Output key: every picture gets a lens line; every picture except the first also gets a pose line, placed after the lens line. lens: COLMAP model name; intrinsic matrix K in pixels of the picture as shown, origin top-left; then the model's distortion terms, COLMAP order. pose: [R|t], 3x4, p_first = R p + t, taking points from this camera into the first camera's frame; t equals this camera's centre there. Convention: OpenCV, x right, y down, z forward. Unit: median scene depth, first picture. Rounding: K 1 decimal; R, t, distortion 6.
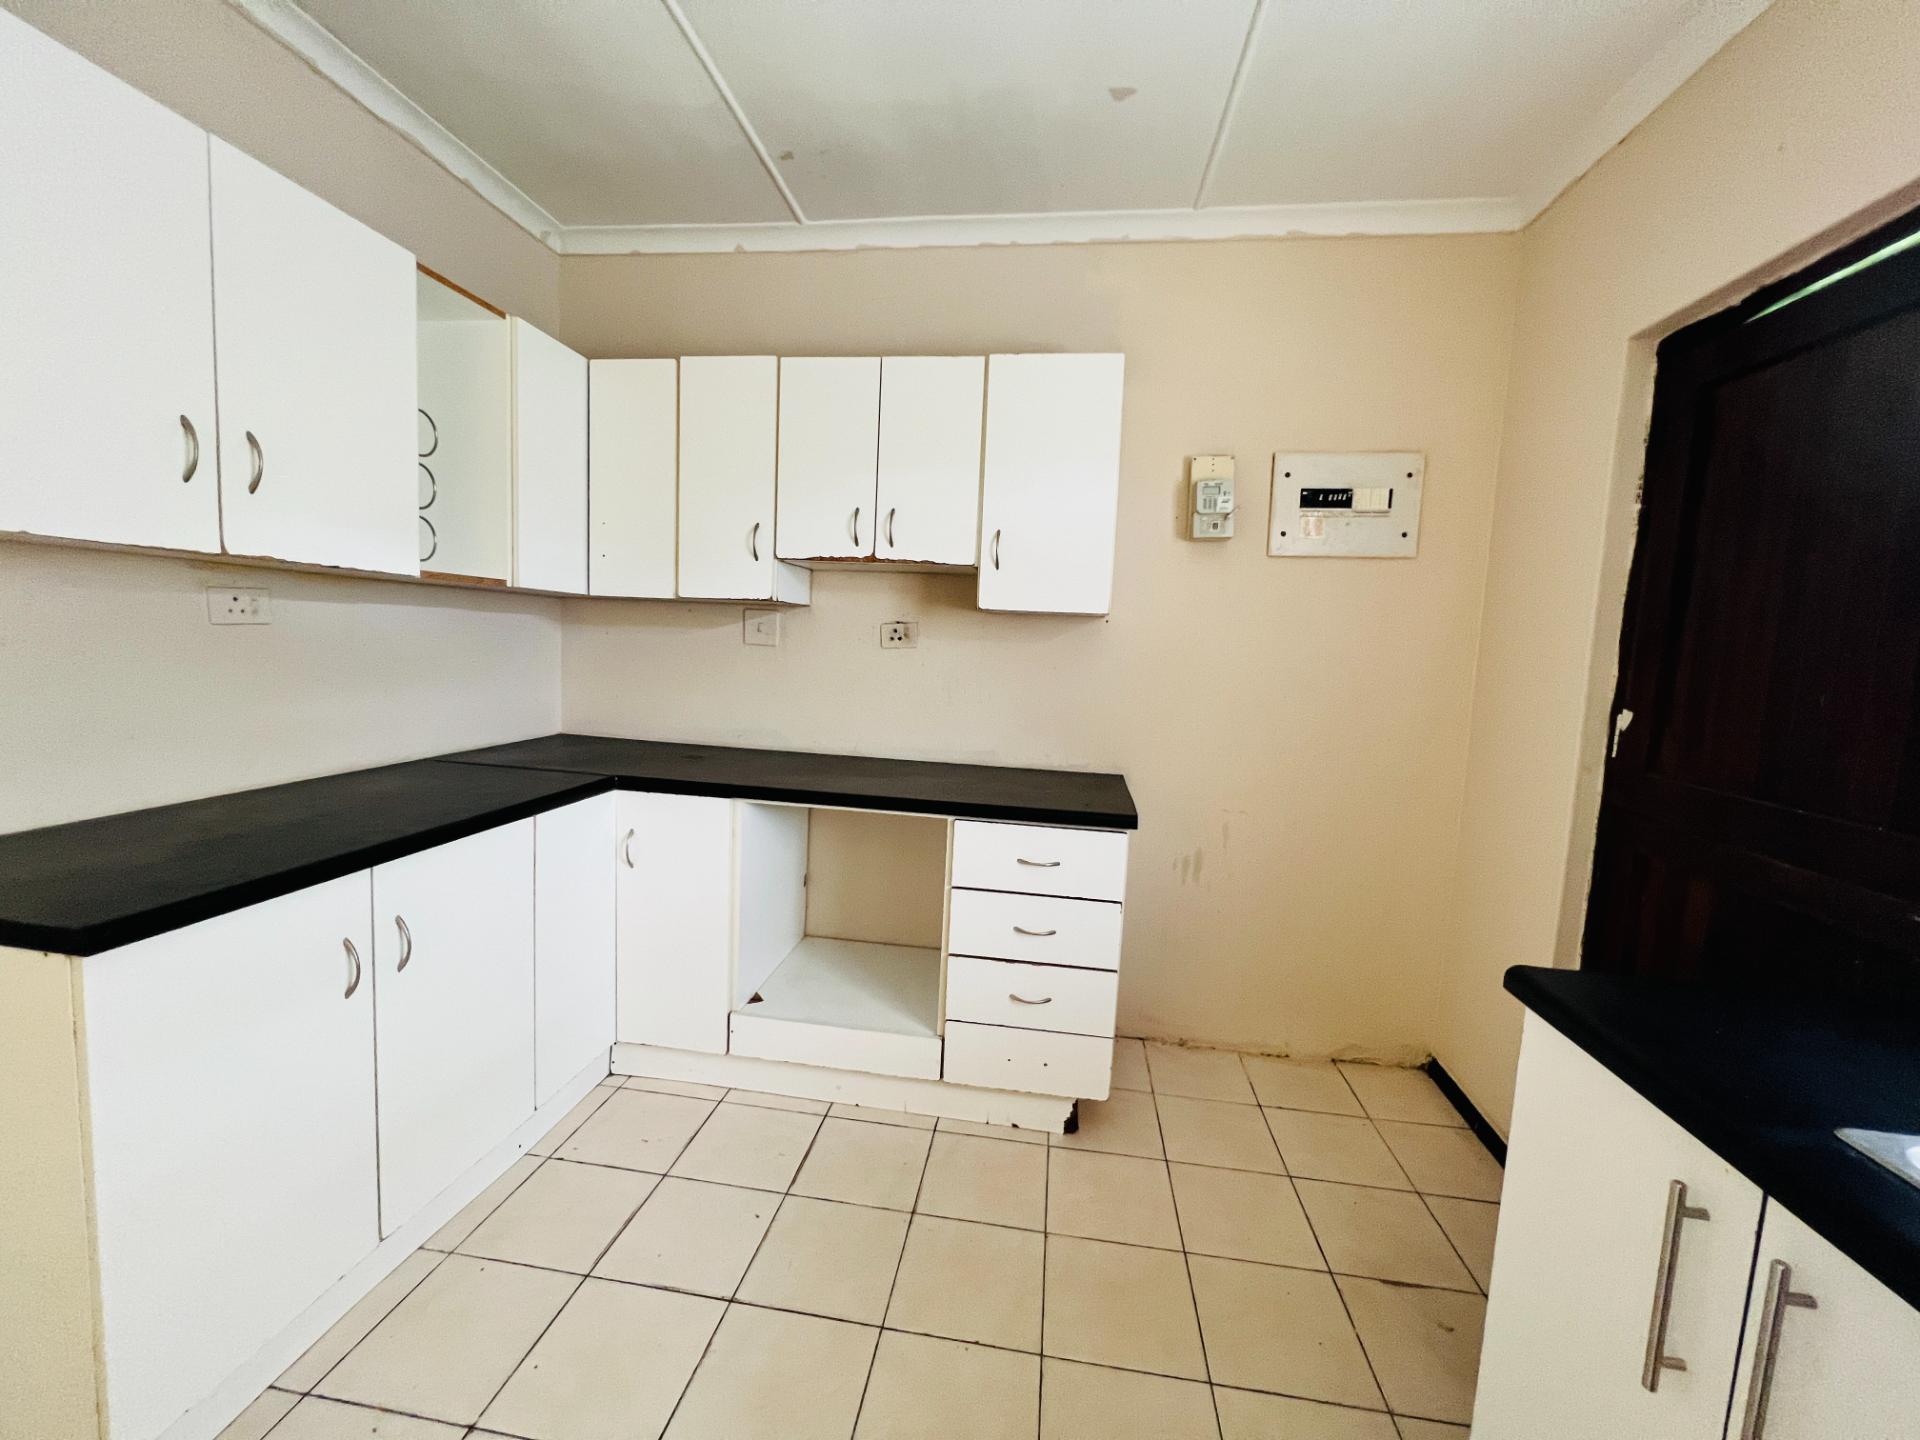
lens RADIAL K [[768.9, 0, 957.9], [0, 768.9, 716.3], [0, 0, 1]] dist [-0.002216, 0.000683]
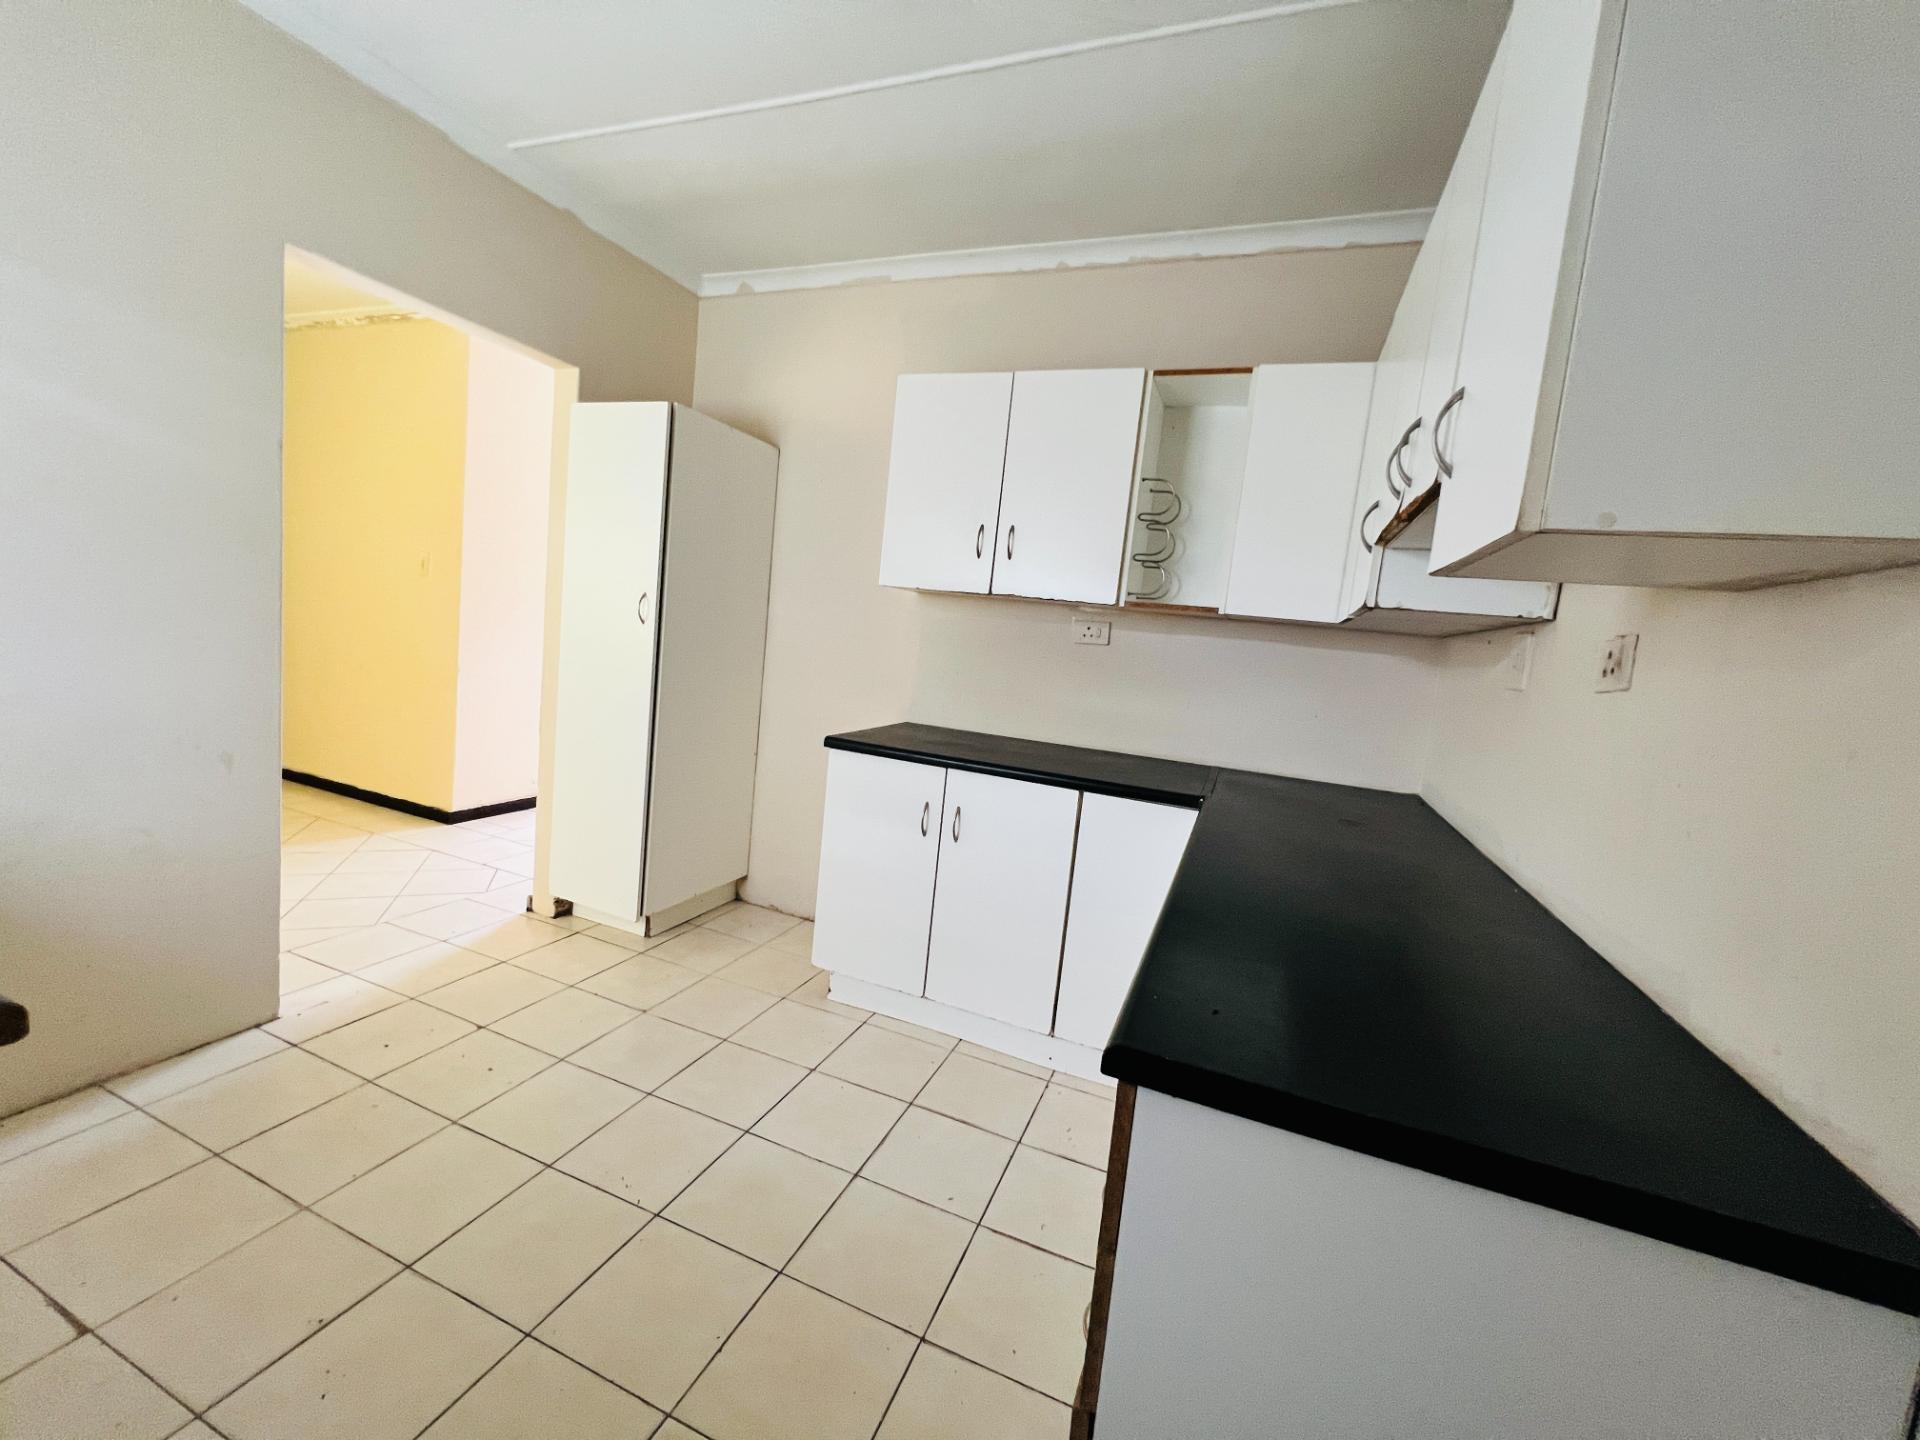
lens RADIAL K [[768.9, 0, 957.9], [0, 768.9, 716.3], [0, 0, 1]] dist [-0.002216, 0.000683]
pose [[-0.226953, 0.035977, -0.973241, 0.589941], [-0.205105, 0.975139, 0.083876, -0.041931], [0.952063, 0.218652, -0.213932, 0.933052]]
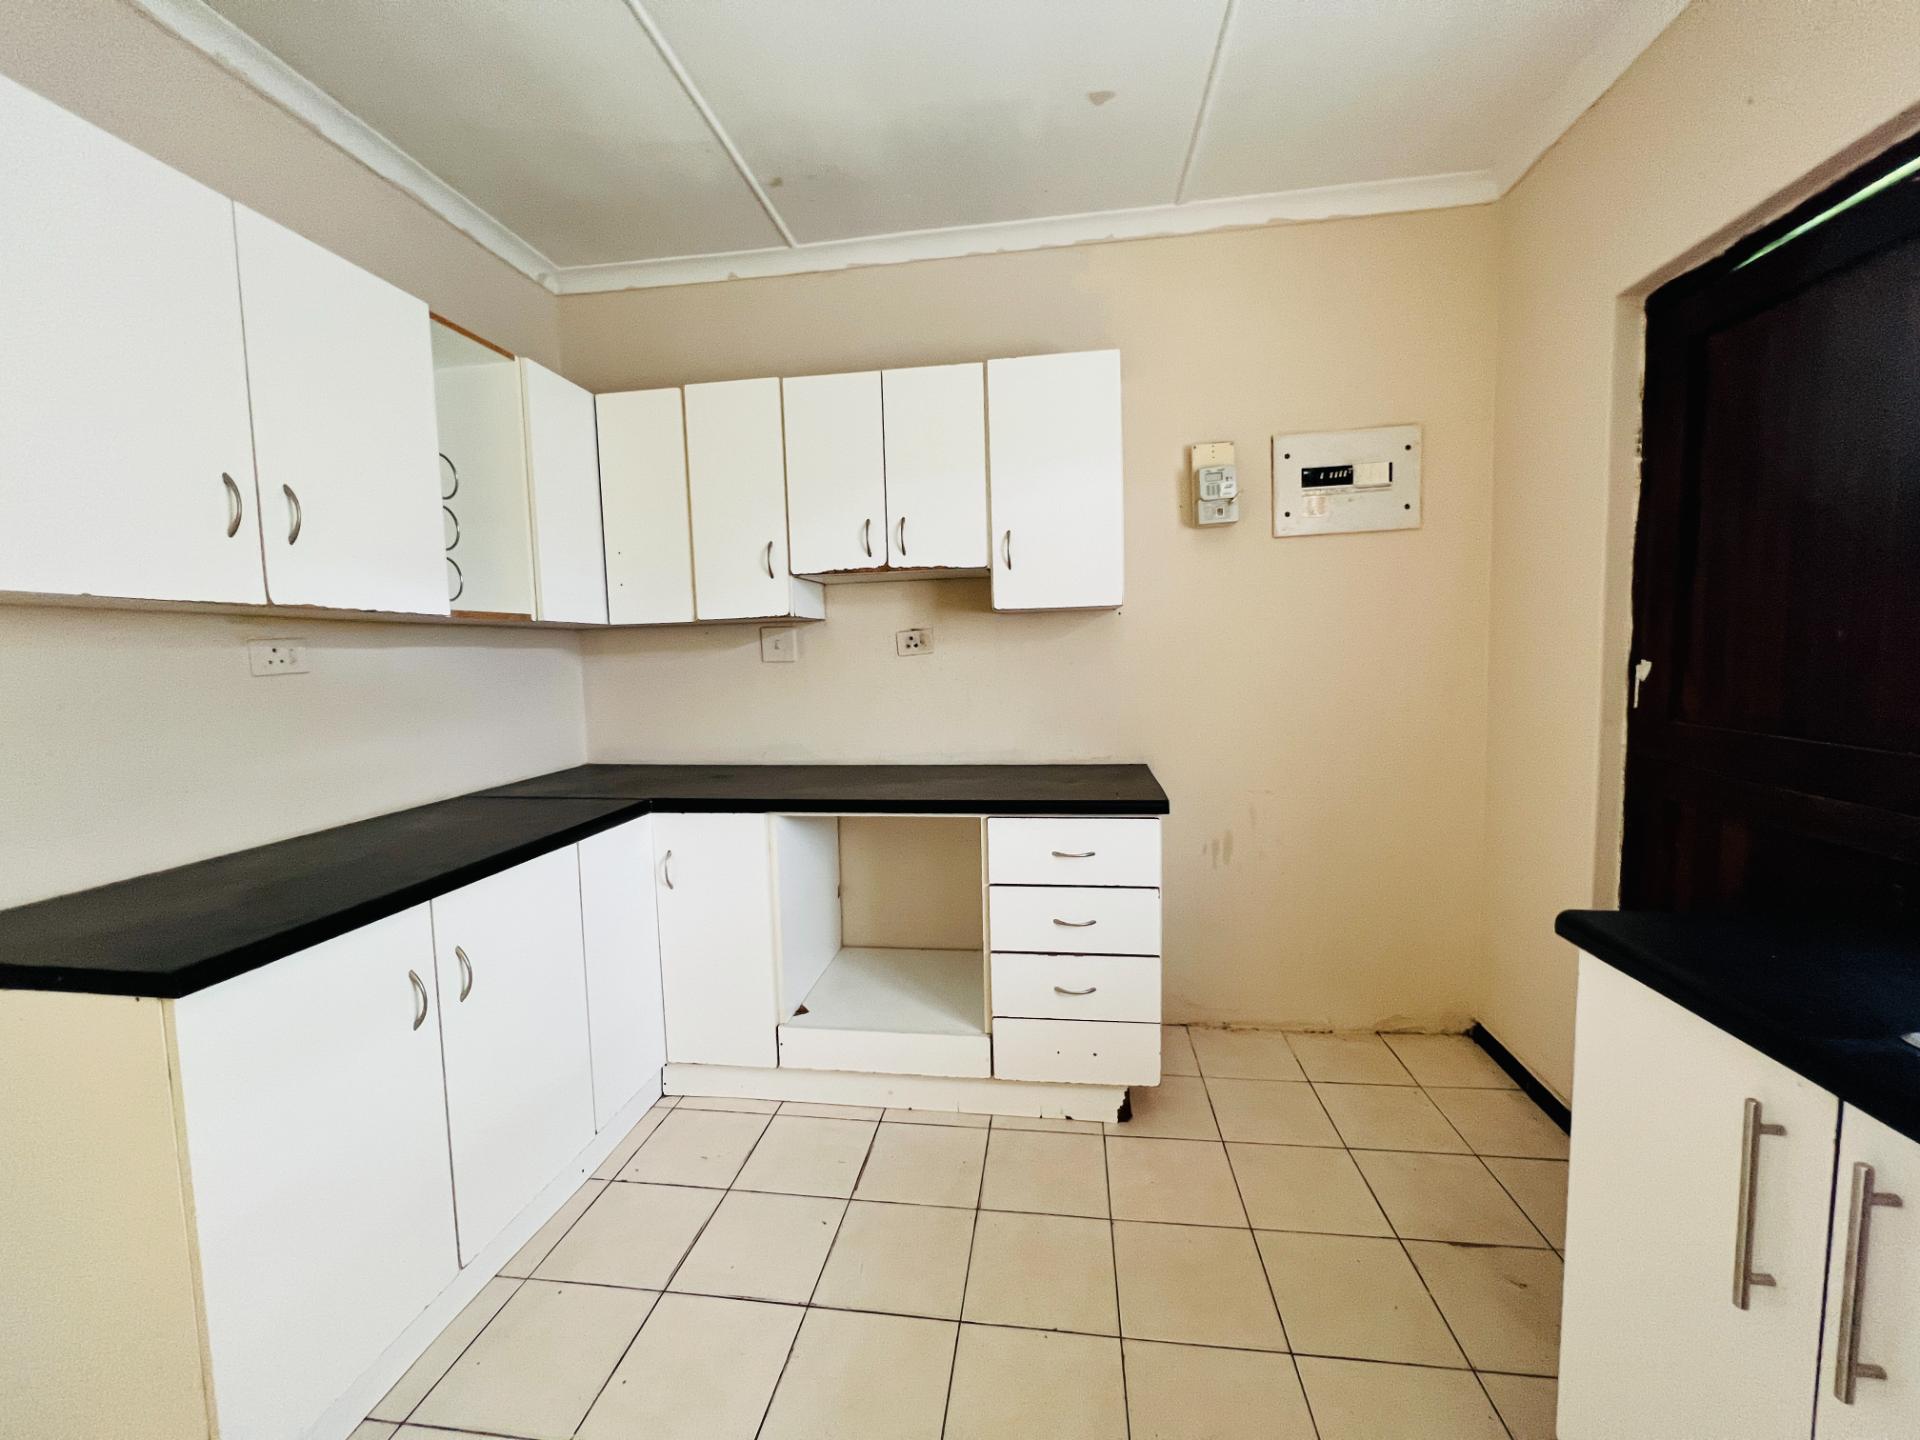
lens RADIAL K [[768.9, 0, 957.9], [0, 768.9, 716.3], [0, 0, 1]] dist [-0.002216, 0.000683]
pose [[0.997373, -0.072319, -0.004165, -0.029311], [0.072255, 0.997290, -0.013875, 0.012551], [0.005157, 0.013537, 0.999895, -0.013896]]
